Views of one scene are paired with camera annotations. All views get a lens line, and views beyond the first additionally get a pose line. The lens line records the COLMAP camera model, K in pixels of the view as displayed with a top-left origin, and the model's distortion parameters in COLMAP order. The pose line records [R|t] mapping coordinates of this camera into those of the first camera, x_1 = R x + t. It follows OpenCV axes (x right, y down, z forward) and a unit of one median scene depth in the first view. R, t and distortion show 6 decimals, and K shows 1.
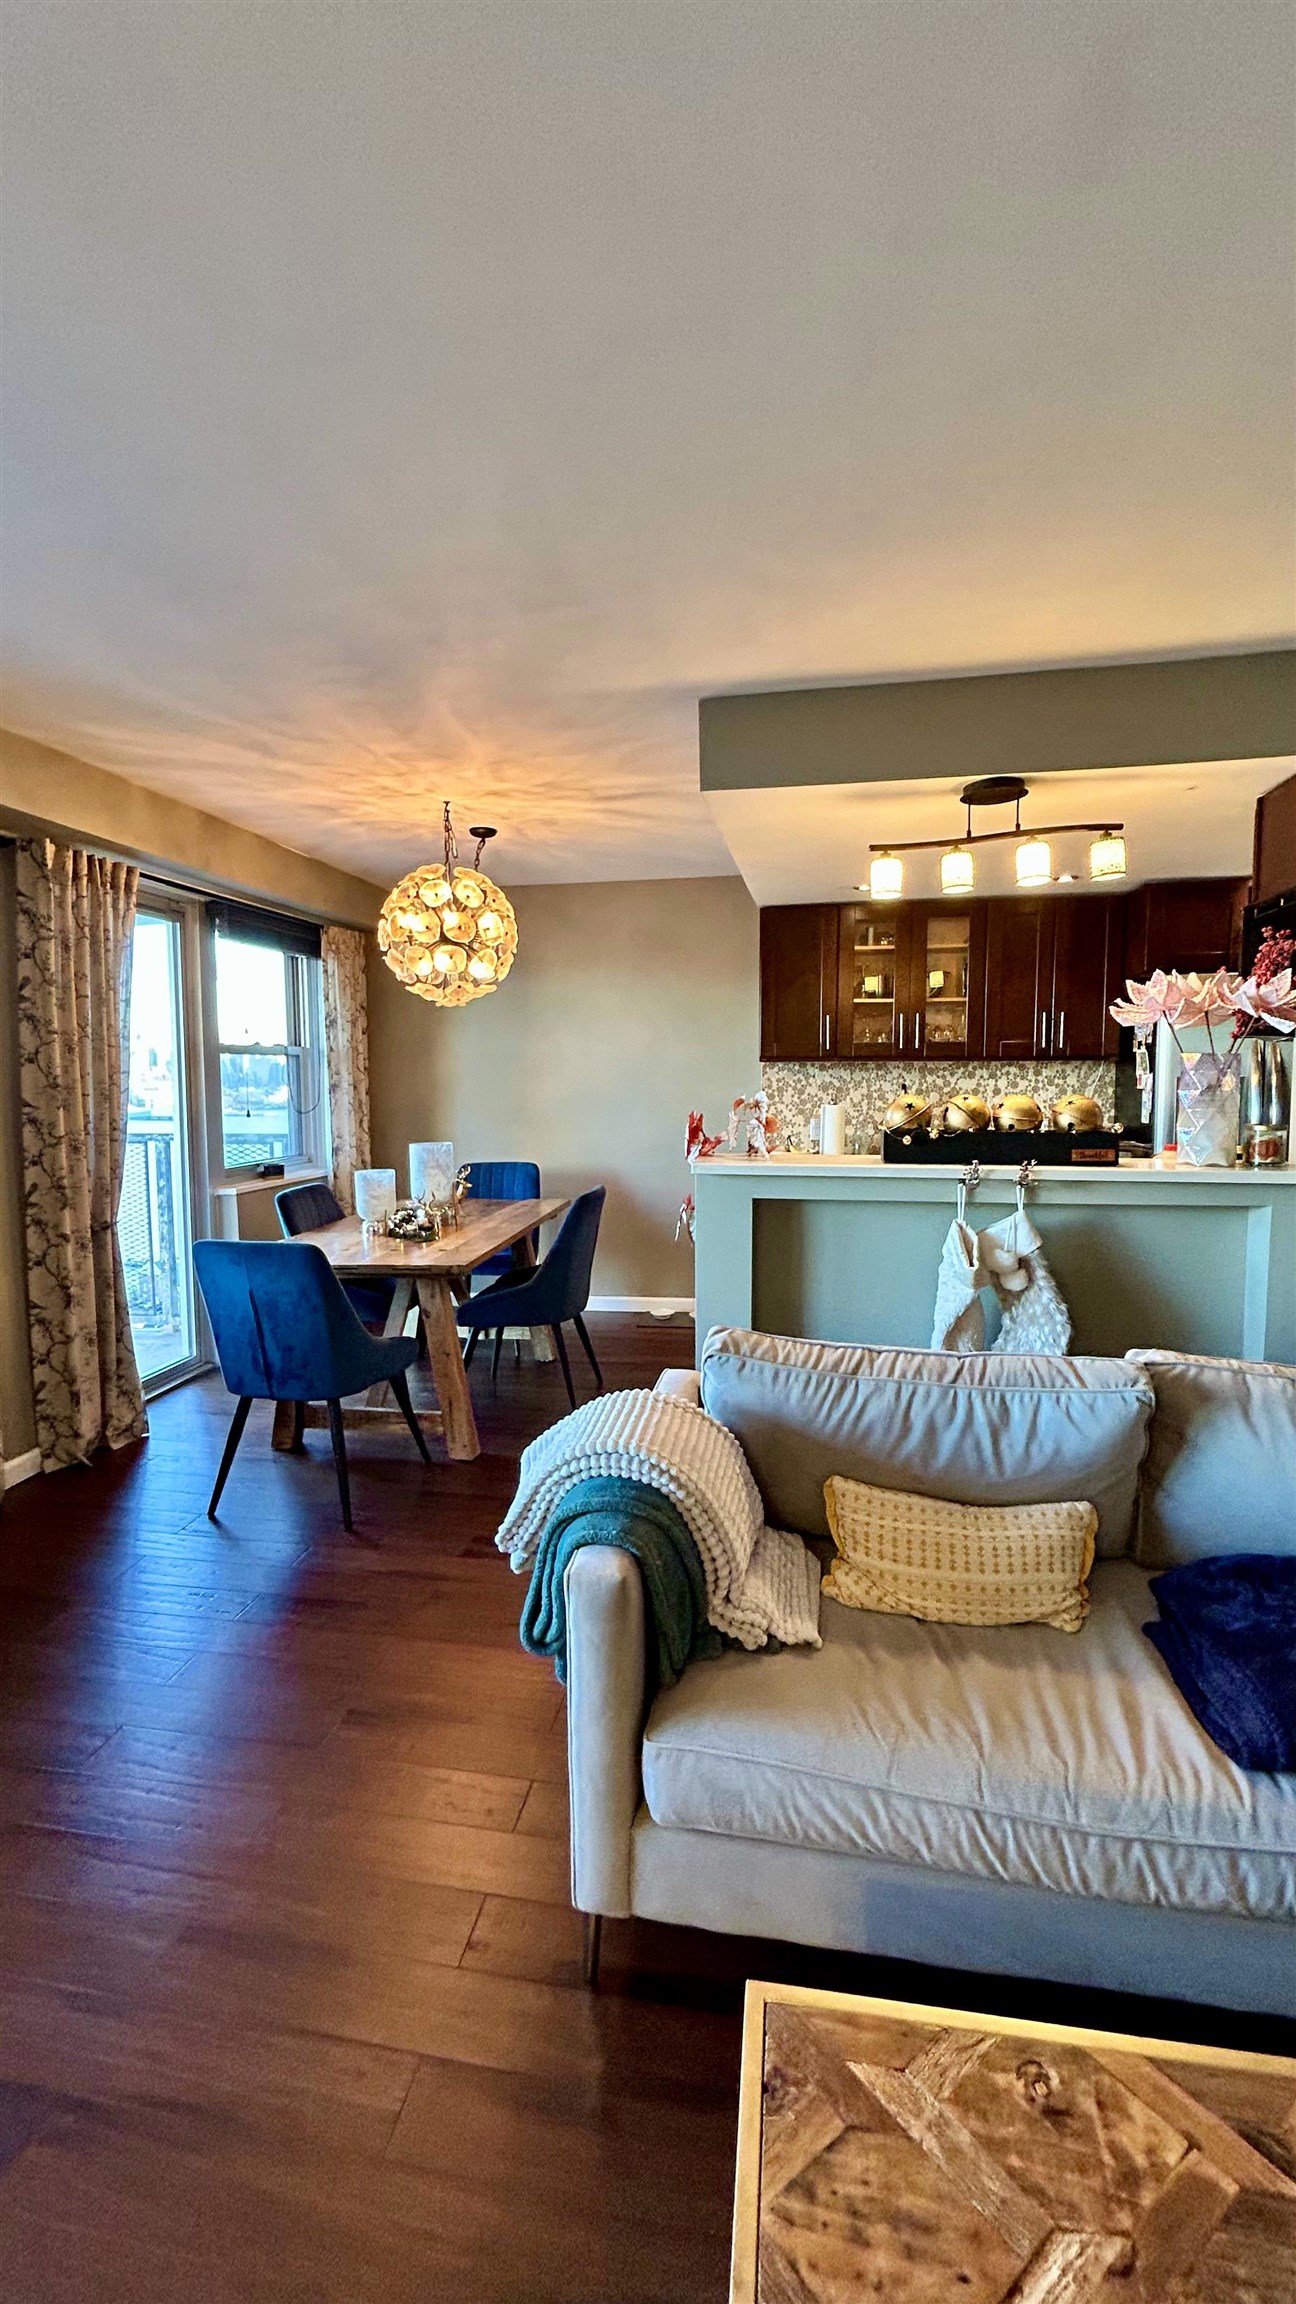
lens RADIAL K [[920.8, 0, 650.8], [0, 920.8, 1147.1], [0, 0, 1]] dist [0.002963, -0.000106]
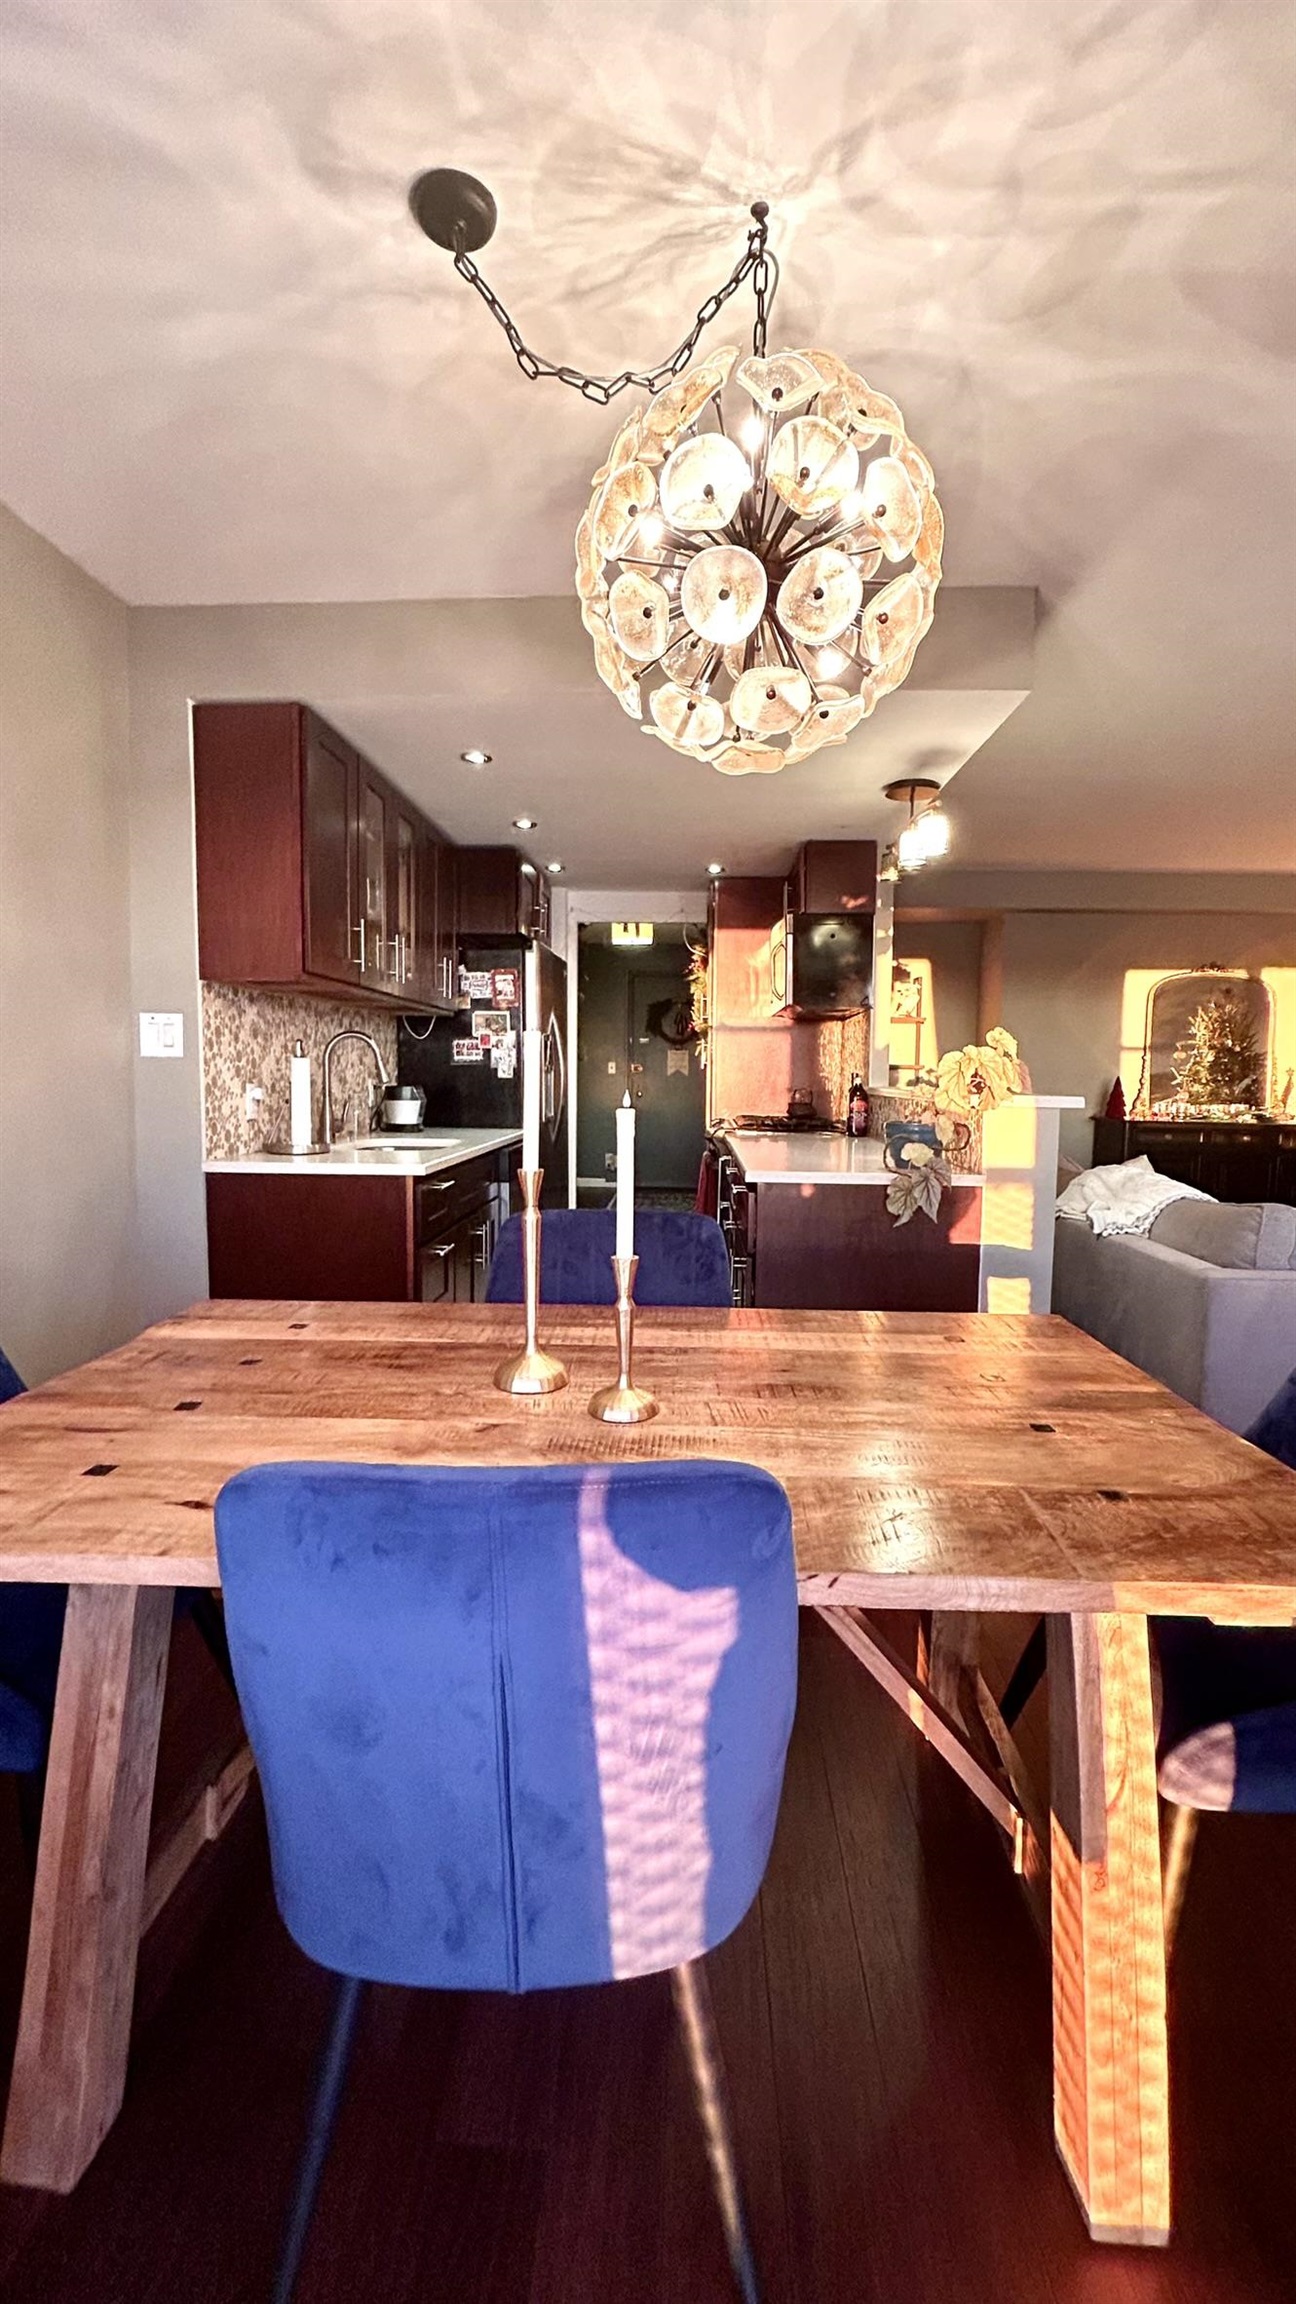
lens RADIAL K [[920.8, 0, 644.5], [0, 920.8, 1145.5], [0, 0, 1]] dist [0.002963, -0.000106]
pose [[-0.127363, -0.082738, 0.988399, -0.618644], [0.072015, 0.993113, 0.092412, -0.037312], [-0.989238, 0.082949, -0.120528, 1.128034]]
